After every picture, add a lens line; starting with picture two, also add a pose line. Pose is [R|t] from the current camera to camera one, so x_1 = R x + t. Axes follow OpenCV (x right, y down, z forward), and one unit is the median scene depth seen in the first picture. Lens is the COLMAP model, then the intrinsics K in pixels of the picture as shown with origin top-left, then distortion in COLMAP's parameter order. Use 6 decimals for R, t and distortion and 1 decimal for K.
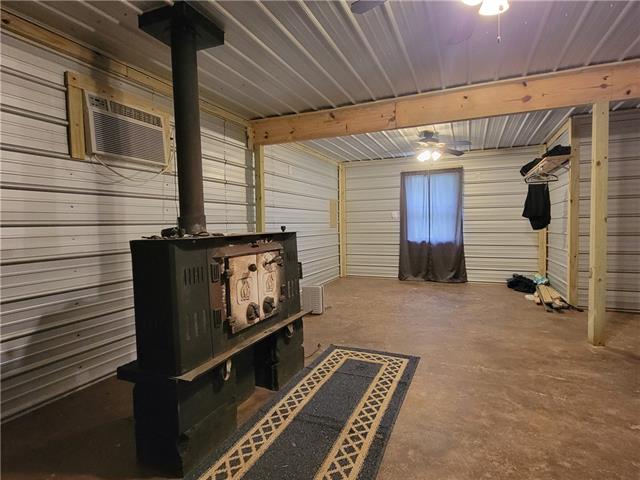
lens RADIAL K [[341.1, 0, 323.9], [0, 341.1, 238.4], [0, 0, 1]] dist [-0.004752, -0.000472]
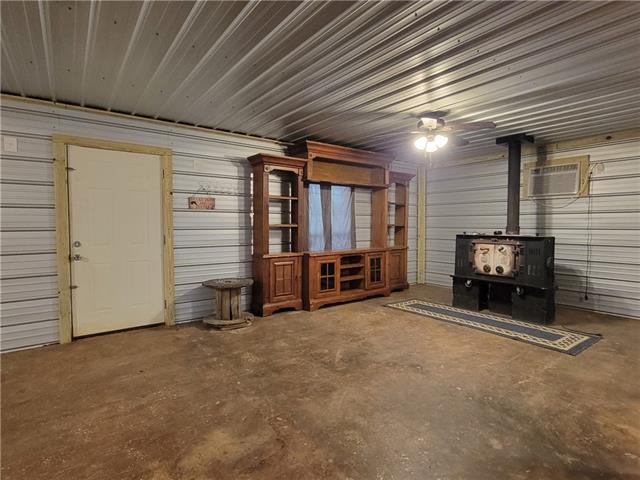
lens RADIAL K [[341.1, 0, 323.9], [0, 341.1, 238.4], [0, 0, 1]] dist [-0.004752, -0.000472]
pose [[-0.495640, 0.055800, -0.866734, 1.087633], [-0.028885, 0.996323, 0.080660, -0.067119], [0.868048, 0.065014, -0.492206, 0.538467]]
